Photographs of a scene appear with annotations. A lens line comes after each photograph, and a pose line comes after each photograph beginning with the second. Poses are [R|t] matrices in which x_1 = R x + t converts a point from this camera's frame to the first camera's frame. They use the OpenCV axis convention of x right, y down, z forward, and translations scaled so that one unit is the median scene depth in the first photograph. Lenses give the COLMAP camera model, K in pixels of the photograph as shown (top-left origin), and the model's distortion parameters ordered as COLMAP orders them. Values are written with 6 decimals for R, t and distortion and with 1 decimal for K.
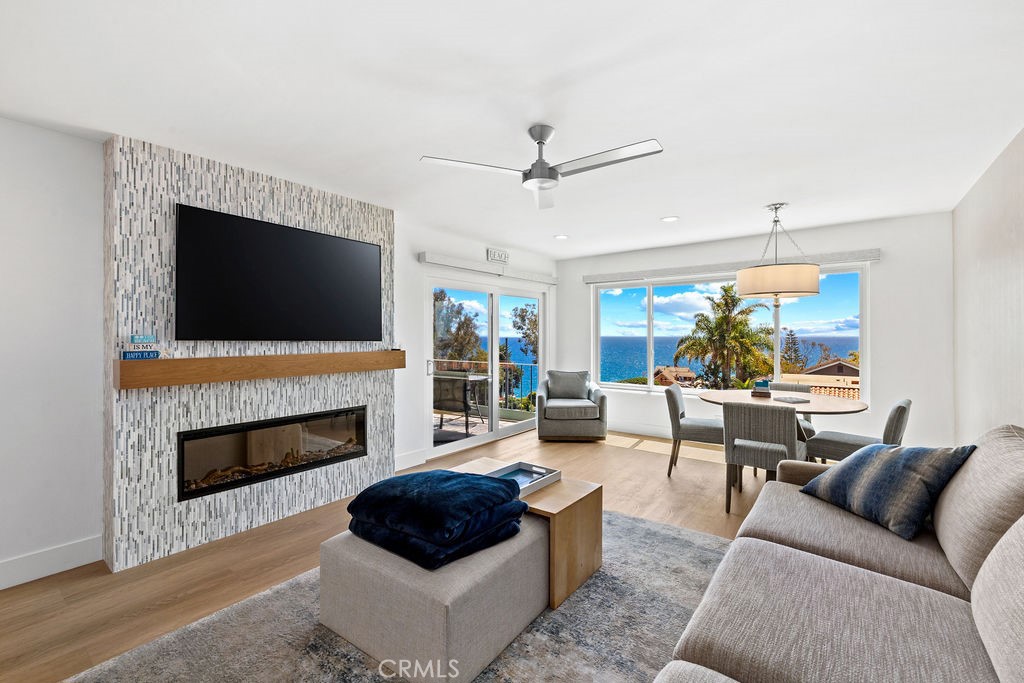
lens RADIAL K [[434.4, 0, 512.6], [0, 434.4, 332.7], [0, 0, 1]] dist [0.002789, 0.000133]
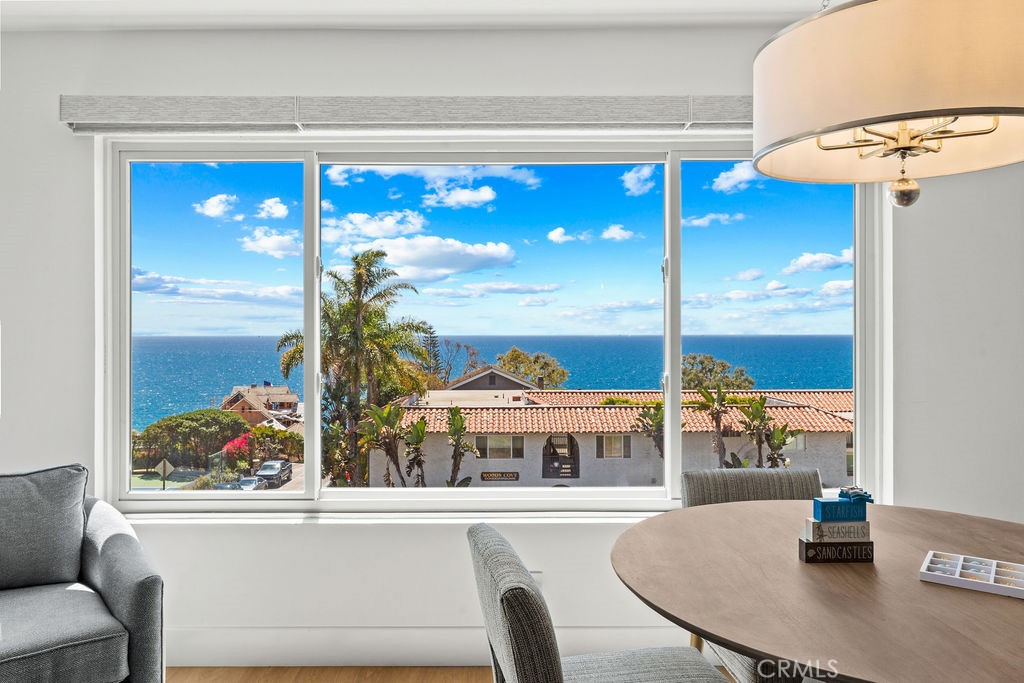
lens RADIAL K [[729.2, 0, 488.1], [0, 729.2, 331.0], [0, 0, 1]] dist [0.002681, 0.001157]
pose [[0.791942, 0.000897, 0.610596, 0.093786], [-0.001820, 0.999998, 0.000892, 0.009501], [-0.610593, -0.001818, 0.791942, 0.475452]]
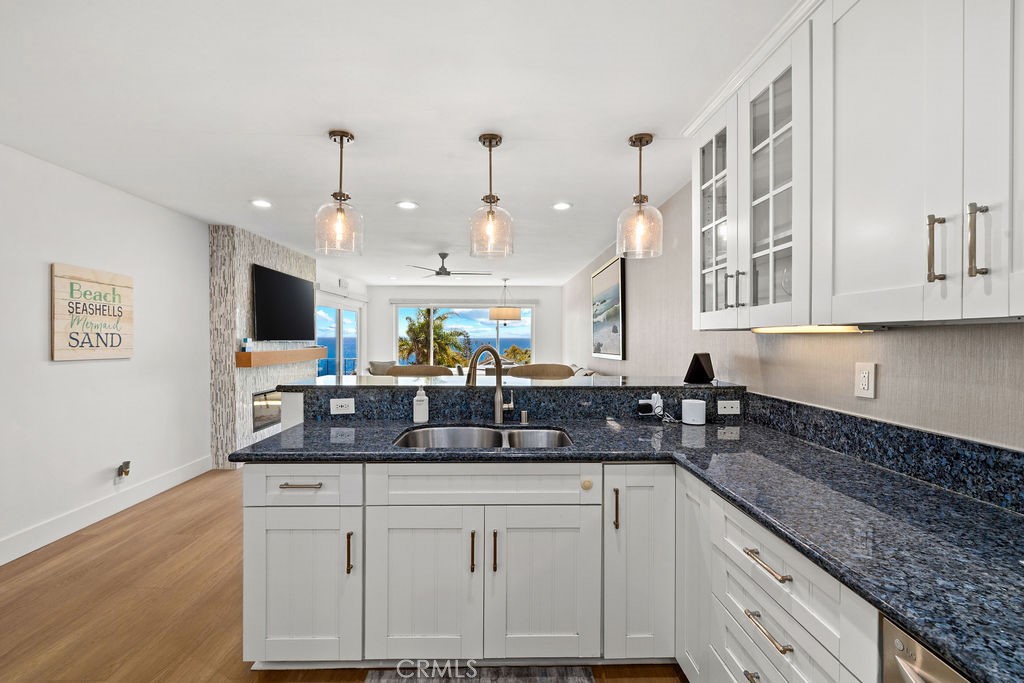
lens RADIAL K [[427.9, 0, 511.6], [0, 427.9, 334.9], [0, 0, 1]] dist [0.001660, 0.000593]
pose [[0.778070, 0.006072, 0.628148, -0.424147], [-0.007180, 0.999974, -0.000774, -0.006016], [-0.628137, -0.003908, 0.778093, -0.411391]]
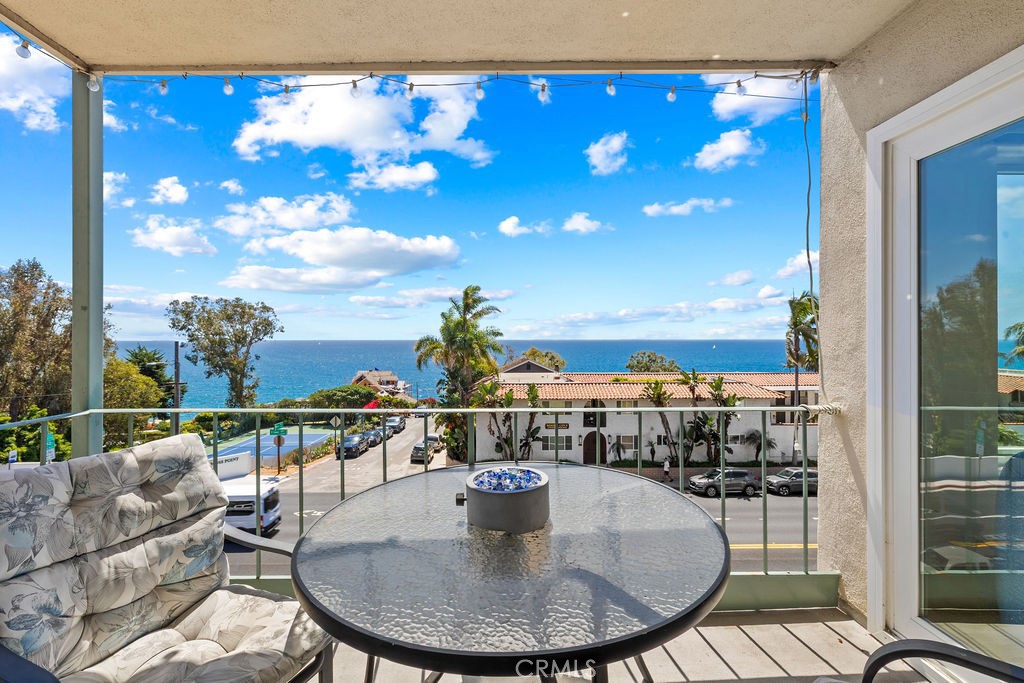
lens RADIAL K [[445.3, 0, 511.0], [0, 445.3, 338.4], [0, 0, 1]] dist [0.005778, 0.000052]
pose [[0.782014, -0.000162, 0.623261, -0.304037], [-0.002595, 0.999990, 0.003516, 0.030967], [-0.623256, -0.004367, 0.782006, 0.928490]]
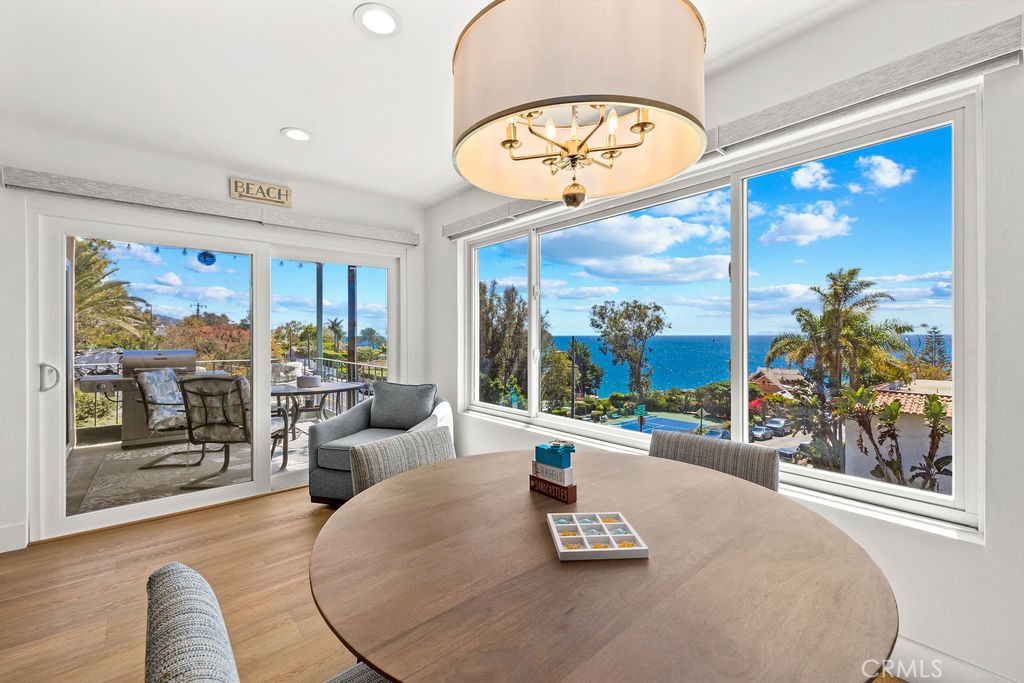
lens RADIAL K [[431.1, 0, 509.7], [0, 431.1, 335.3], [0, 0, 1]] dist [0.000122, -0.000197]
pose [[0.977657, -0.001731, -0.210199, 0.365069], [0.003434, 0.999964, 0.007740, 0.016683], [0.210178, -0.008289, 0.977628, 0.412503]]
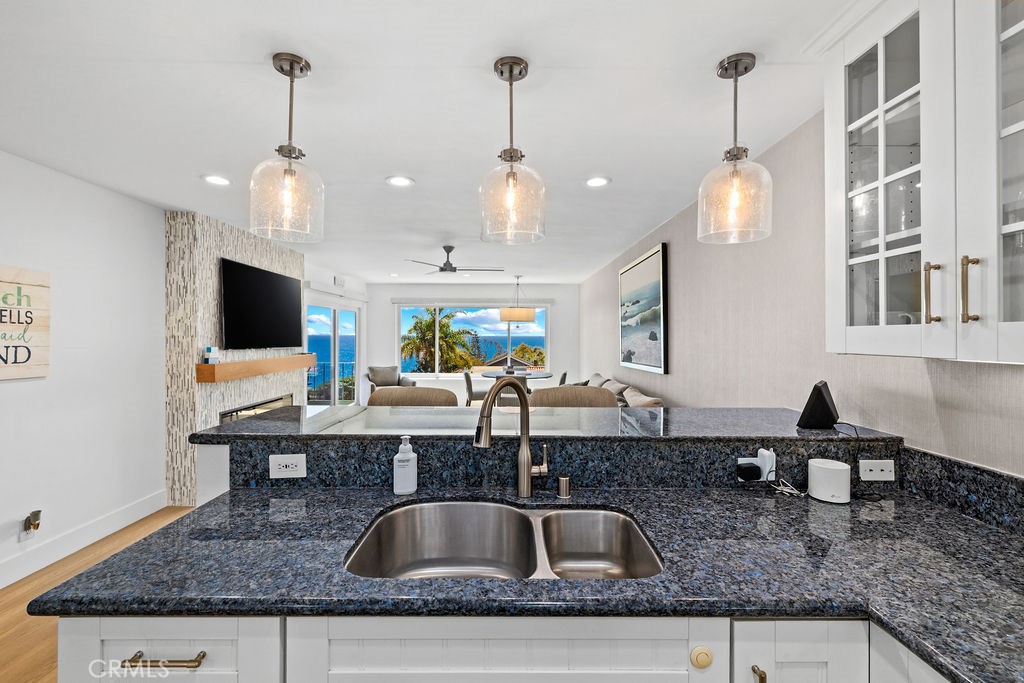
lens RADIAL K [[427.9, 0, 511.6], [0, 427.9, 334.9], [0, 0, 1]] dist [0.001660, 0.000593]
pose [[0.789888, 0.004567, 0.613234, -0.357729], [-0.008907, 0.999952, 0.004025, -0.020047], [-0.613187, -0.008641, 0.789891, -0.307997]]
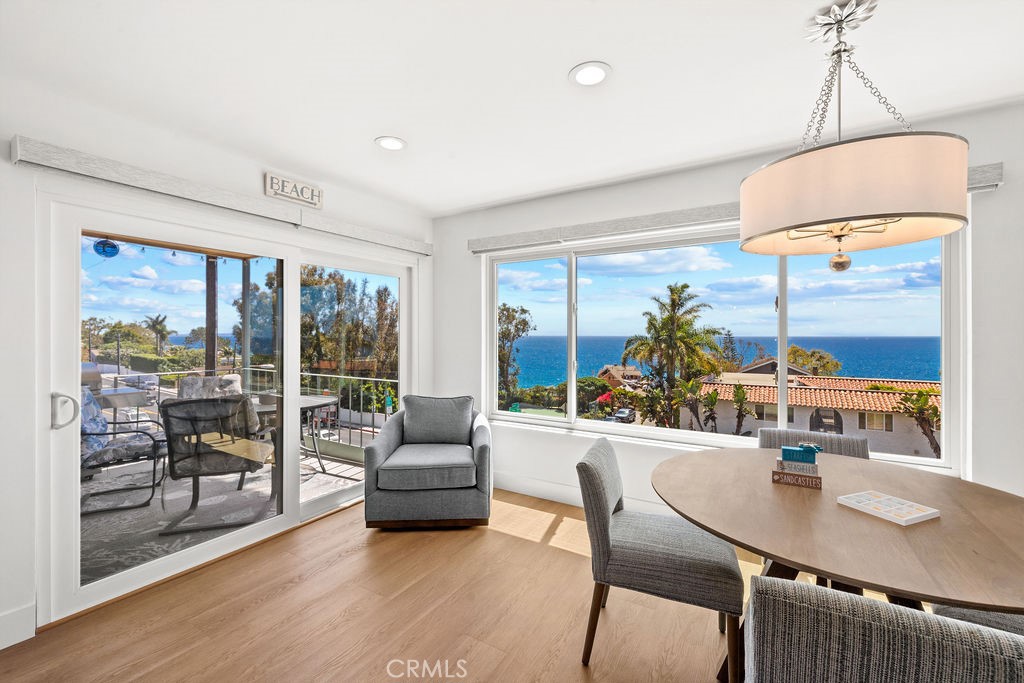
lens RADIAL K [[427.9, 0, 511.6], [0, 427.9, 334.9], [0, 0, 1]] dist [0.001660, 0.000593]
pose [[0.994612, 0.000599, 0.103667, 0.153910], [-0.001145, 0.999986, 0.005208, 0.000804], [-0.103663, -0.005299, 0.994598, 0.372583]]
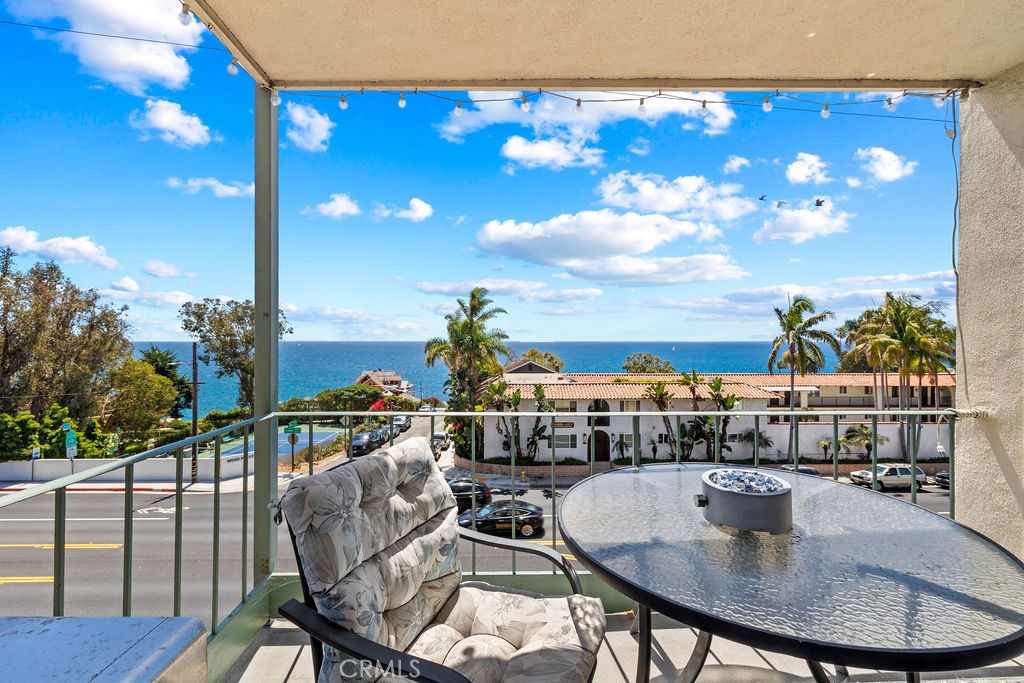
lens RADIAL K [[431.0, 0, 512.0], [0, 431.0, 341.5], [0, 0, 1]] dist [0.000717, 0.000061]
pose [[0.777404, -0.000374, 0.629002, -0.400088], [-0.005188, 0.999962, 0.007007, 0.027981], [-0.628980, -0.008710, 0.777372, 1.003304]]
